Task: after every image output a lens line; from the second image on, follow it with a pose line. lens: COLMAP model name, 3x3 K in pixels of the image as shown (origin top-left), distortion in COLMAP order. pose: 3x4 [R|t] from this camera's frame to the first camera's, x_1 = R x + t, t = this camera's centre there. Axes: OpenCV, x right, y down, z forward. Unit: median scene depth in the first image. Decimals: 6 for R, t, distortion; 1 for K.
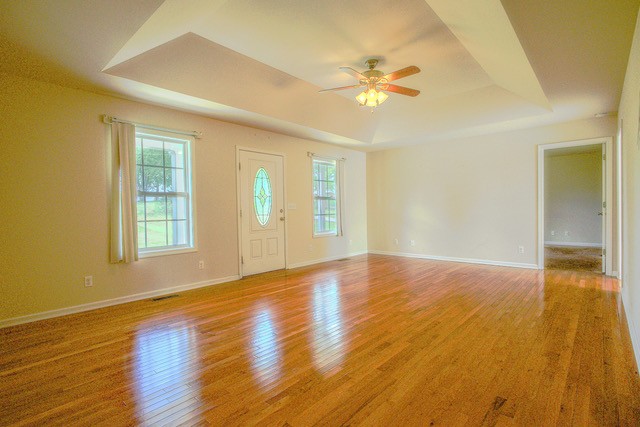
lens RADIAL K [[314.0, 0, 320.0], [0, 314.0, 213.5], [0, 0, 1]] dist [0.001300, 0.000065]
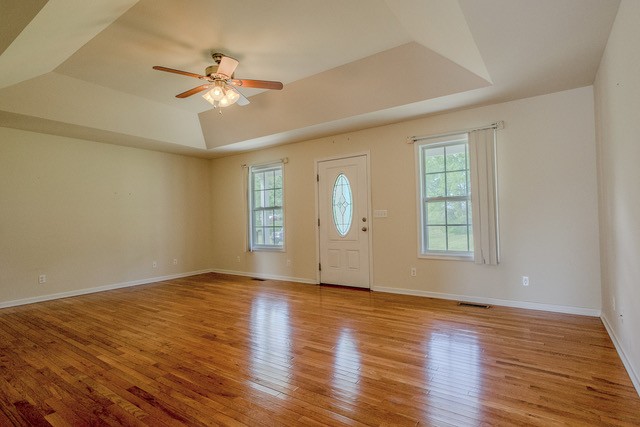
lens RADIAL K [[319.8, 0, 328.7], [0, 319.8, 214.1], [0, 0, 1]] dist [-0.030023, -0.000094]
pose [[0.129249, -0.000117, -0.991612, 0.763655], [0.005280, 0.999986, 0.000570, -0.026266], [0.991598, -0.005309, 0.129248, 0.835214]]
